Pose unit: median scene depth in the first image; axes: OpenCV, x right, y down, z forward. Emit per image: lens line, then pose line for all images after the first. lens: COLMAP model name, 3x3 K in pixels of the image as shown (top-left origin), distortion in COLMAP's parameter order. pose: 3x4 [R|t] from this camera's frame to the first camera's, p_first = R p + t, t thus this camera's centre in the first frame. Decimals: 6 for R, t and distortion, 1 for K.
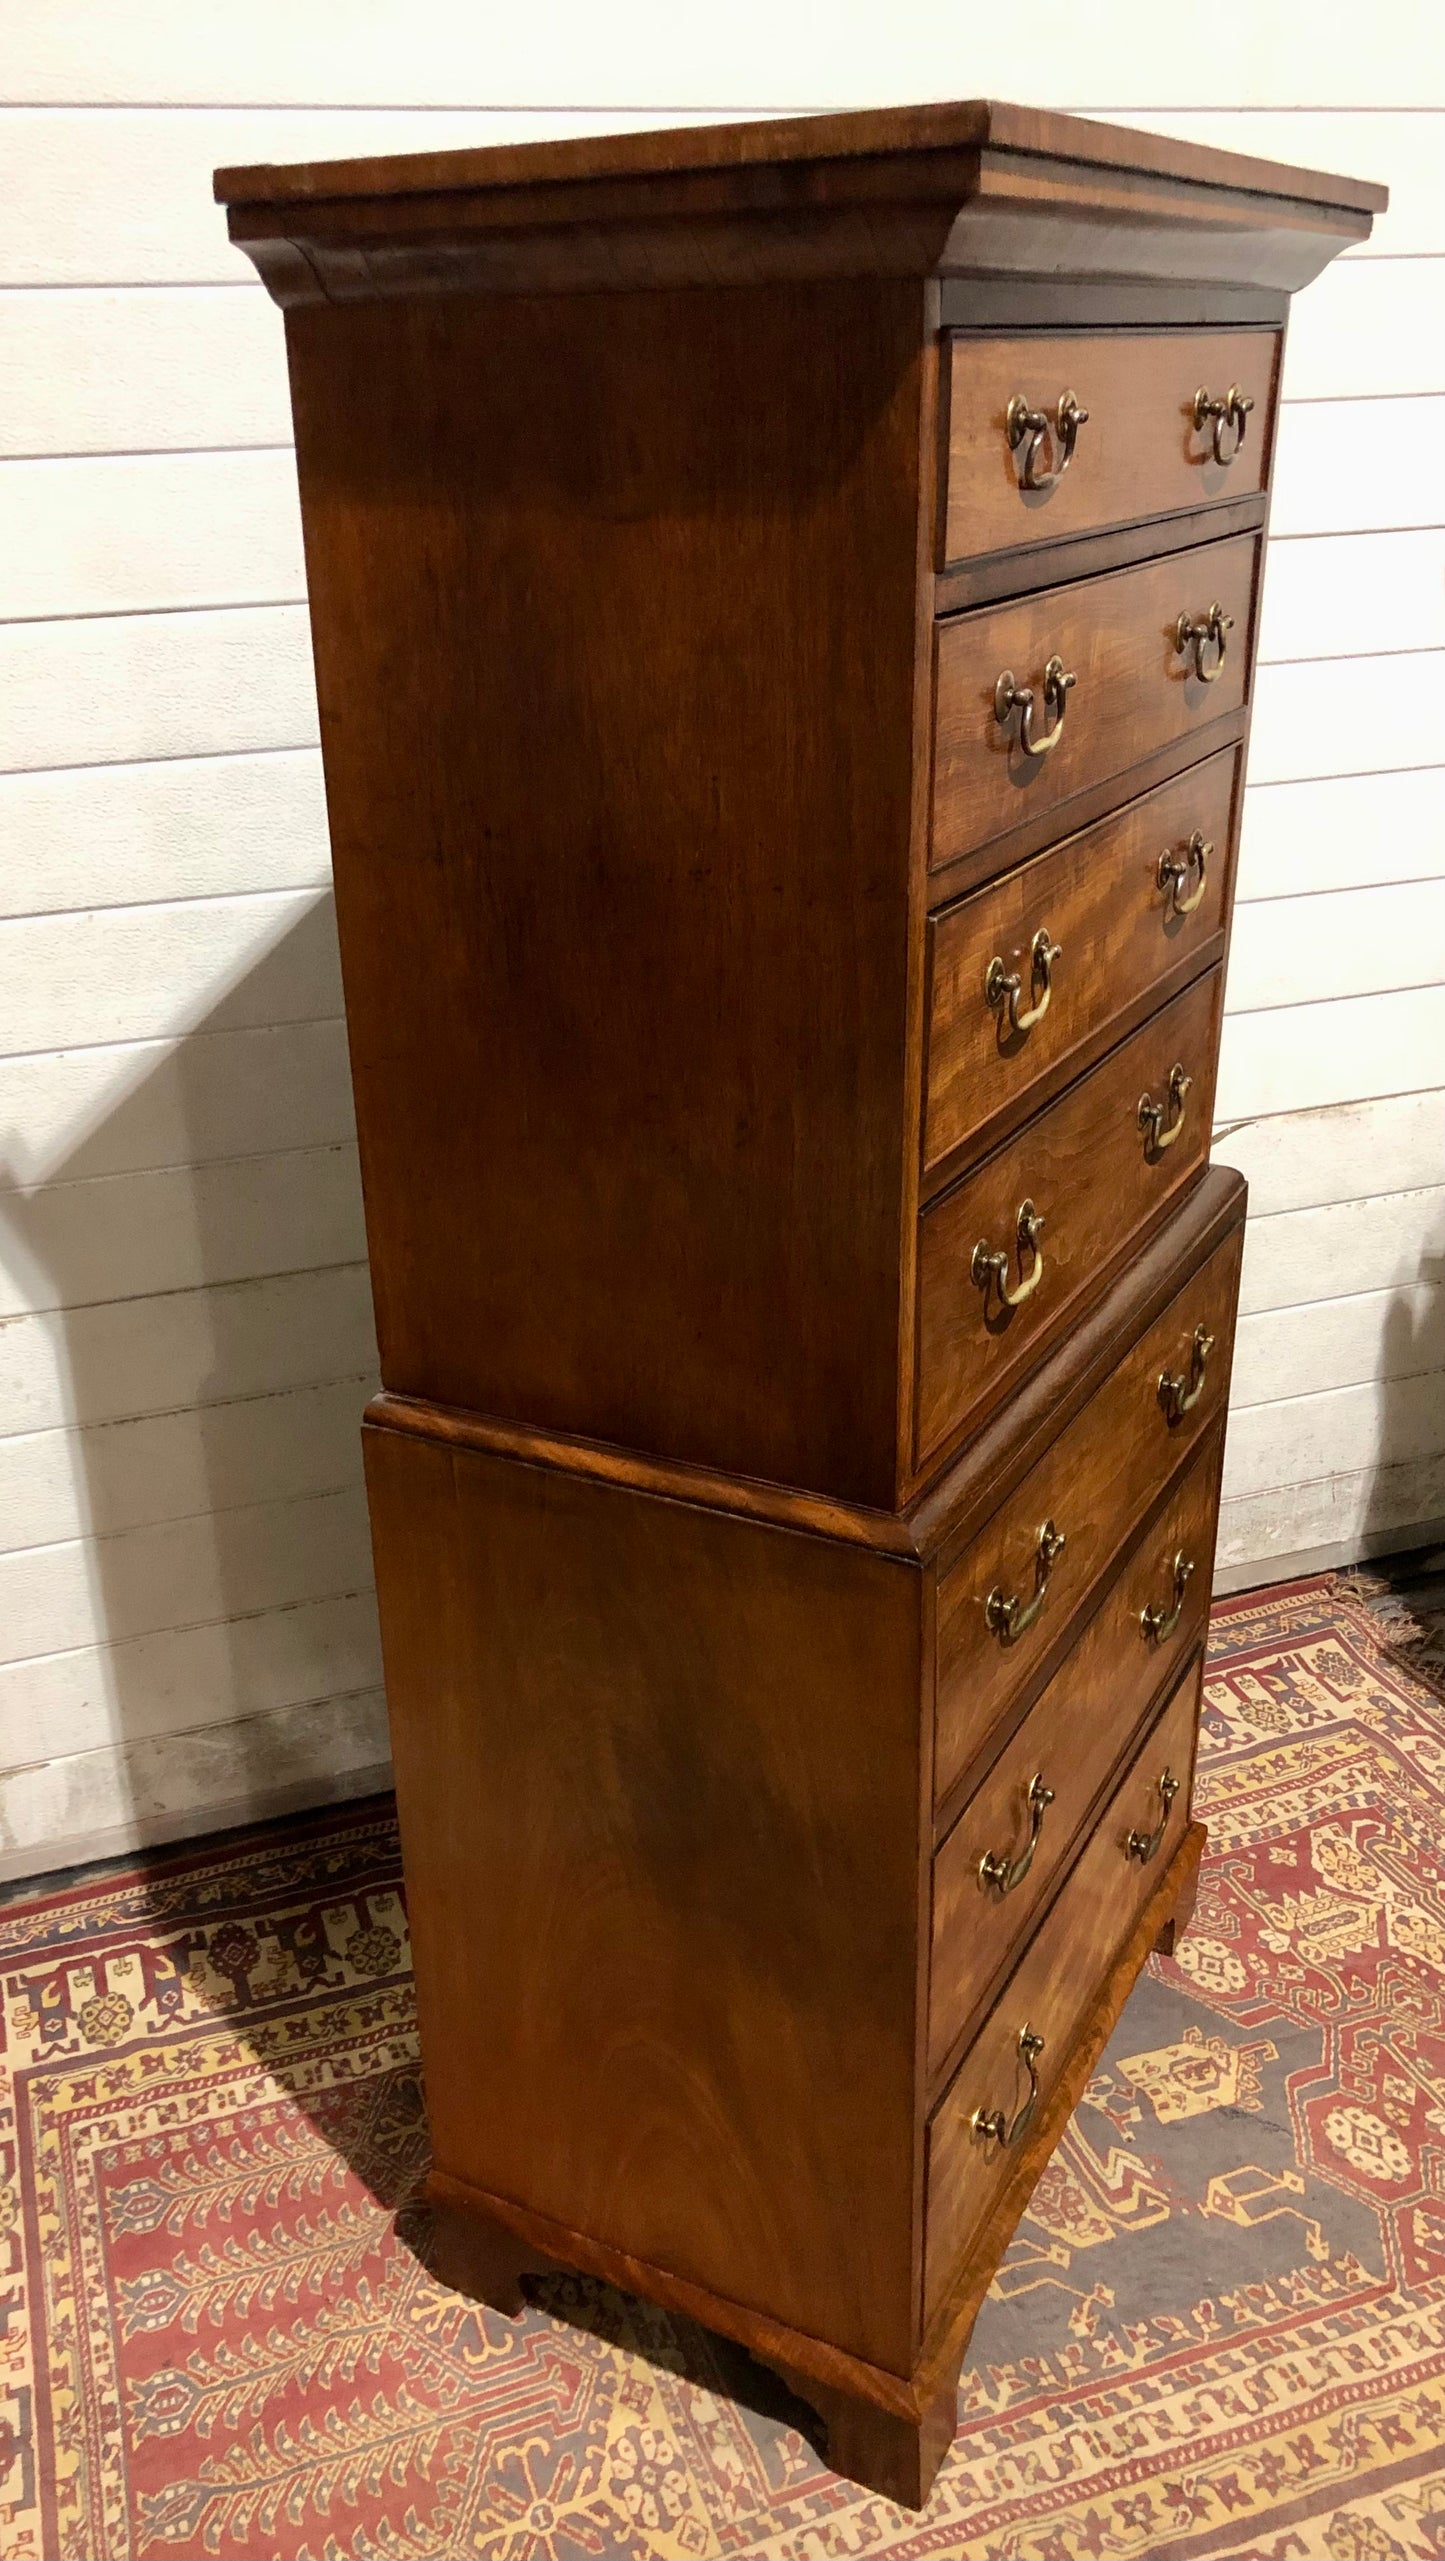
lens RADIAL K [[1796.9, 0, 700.9], [0, 1796.9, 1199.8], [0, 0, 1]] dist [-0.009803, 0.022978]
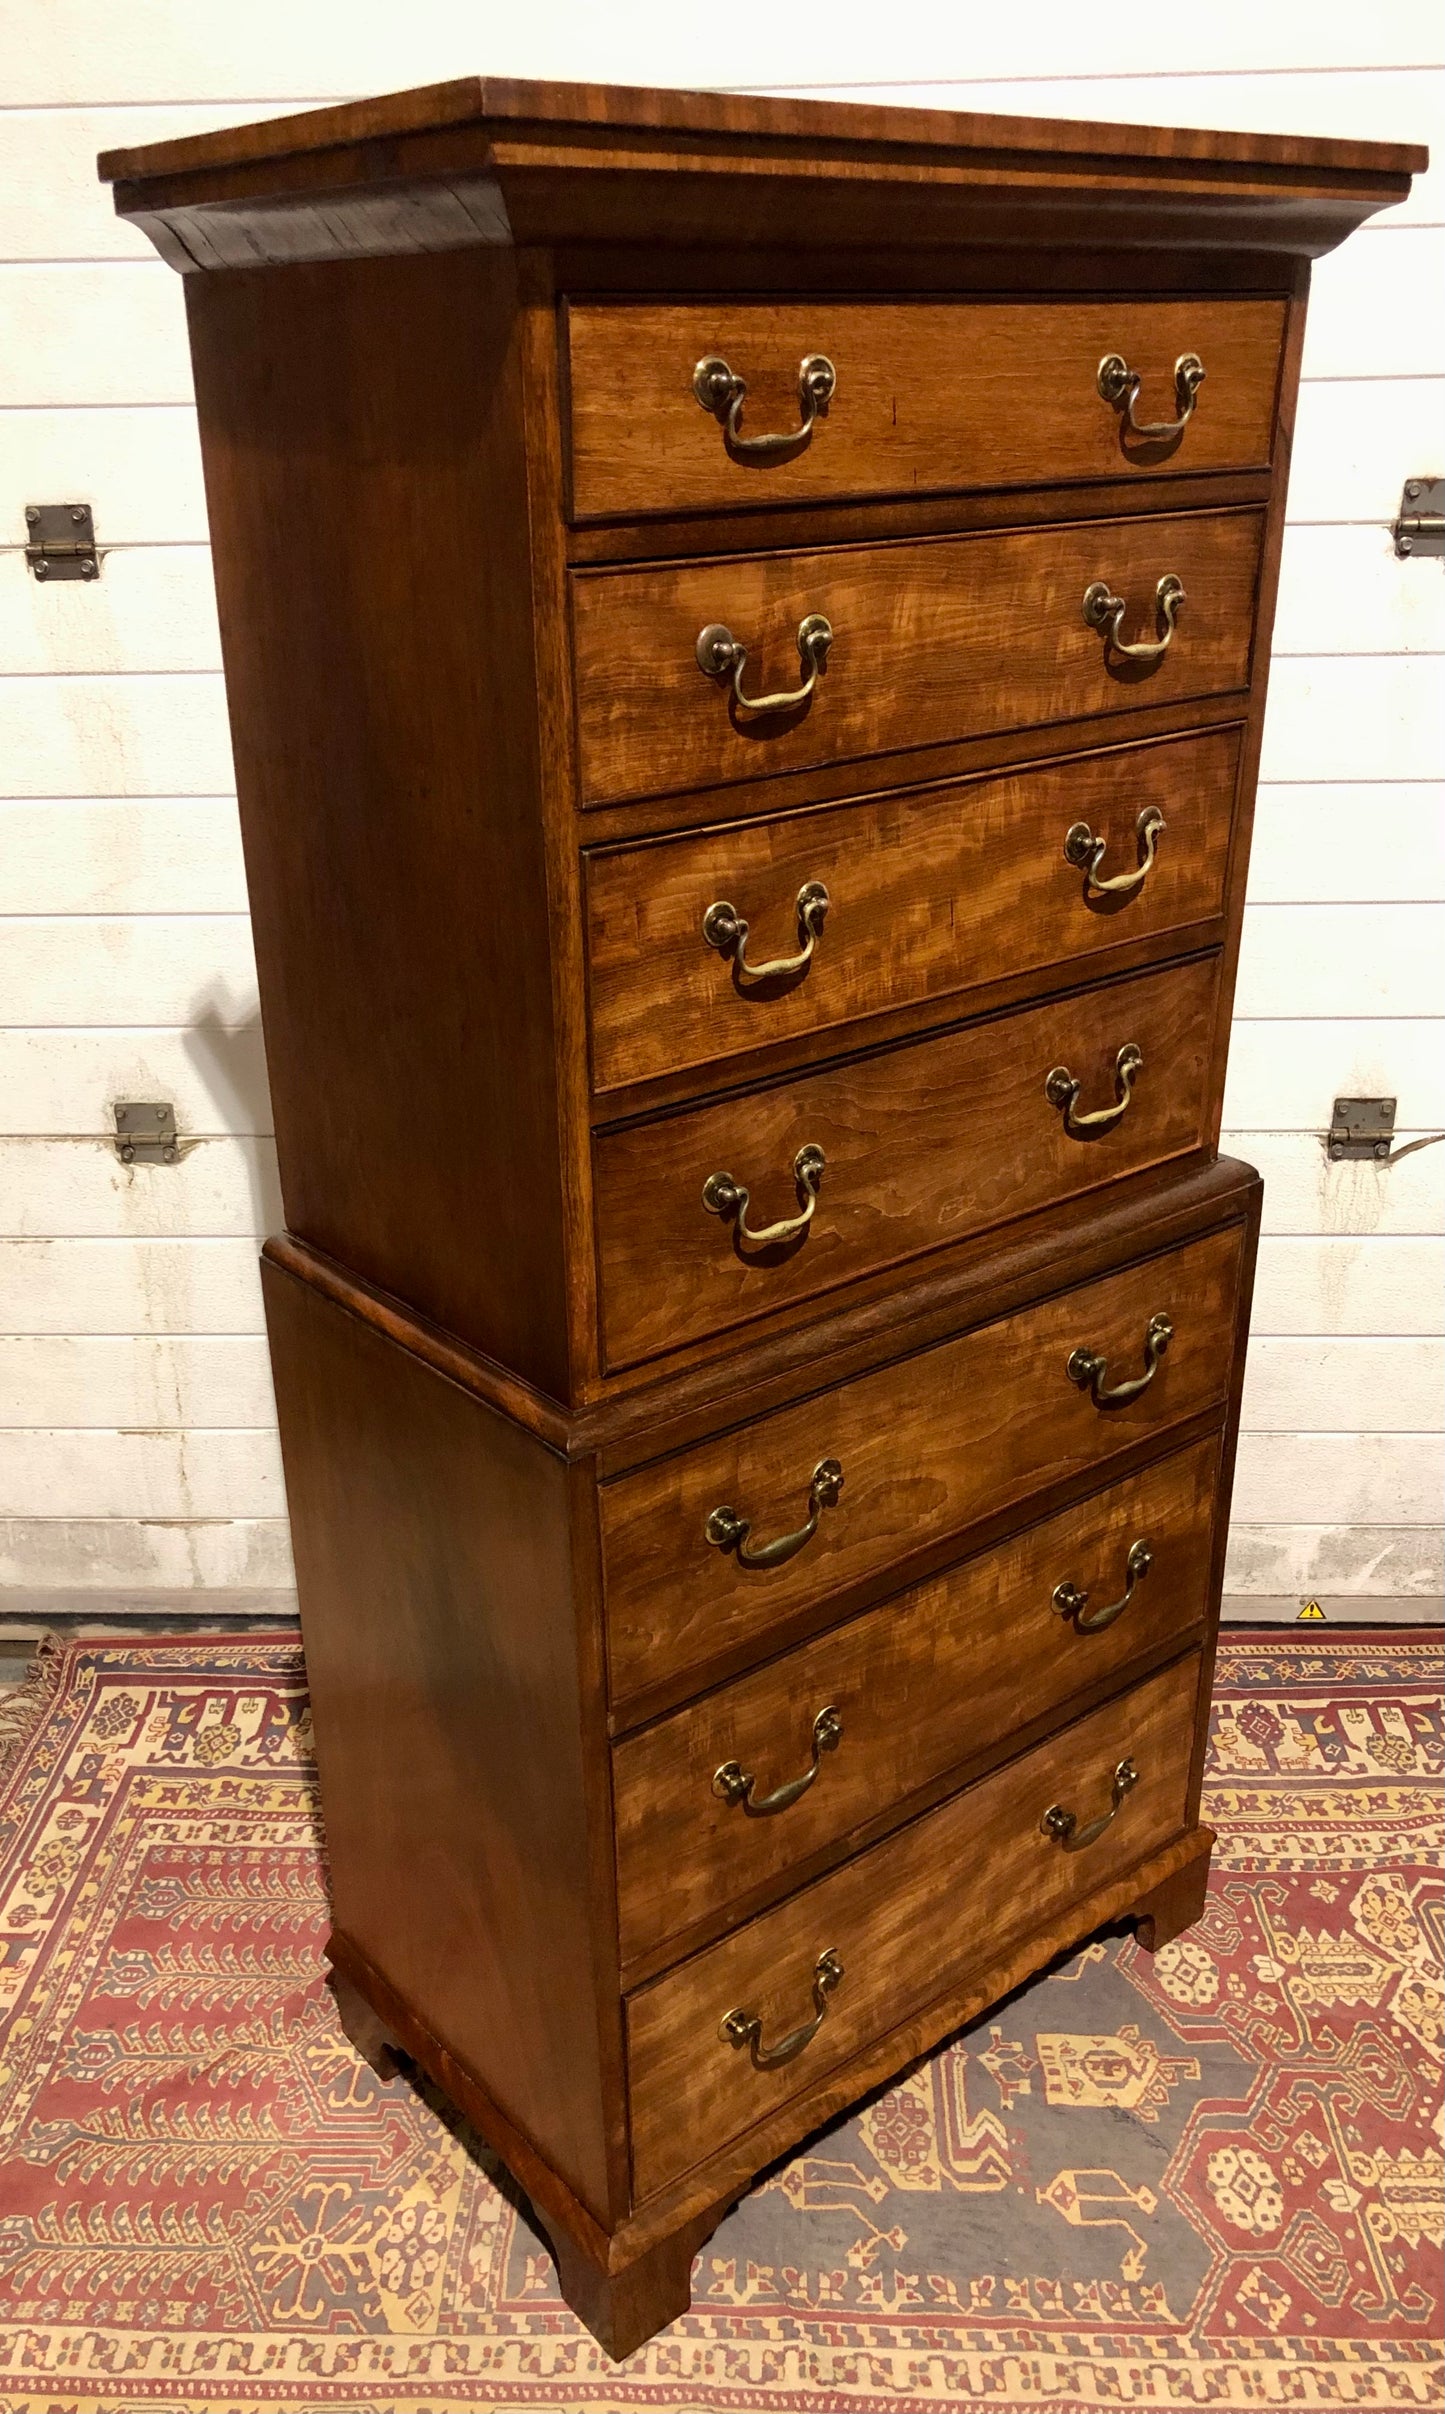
lens RADIAL K [[1704.0, 0, 754.7], [0, 1704.0, 1131.0], [0, 0, 1]] dist [-0.001104, 0.012612]
pose [[0.945112, 0.145044, -0.292788, 0.316458], [-0.144136, 0.989247, 0.024793, -0.019460], [0.293236, 0.018769, 0.955856, 0.040910]]
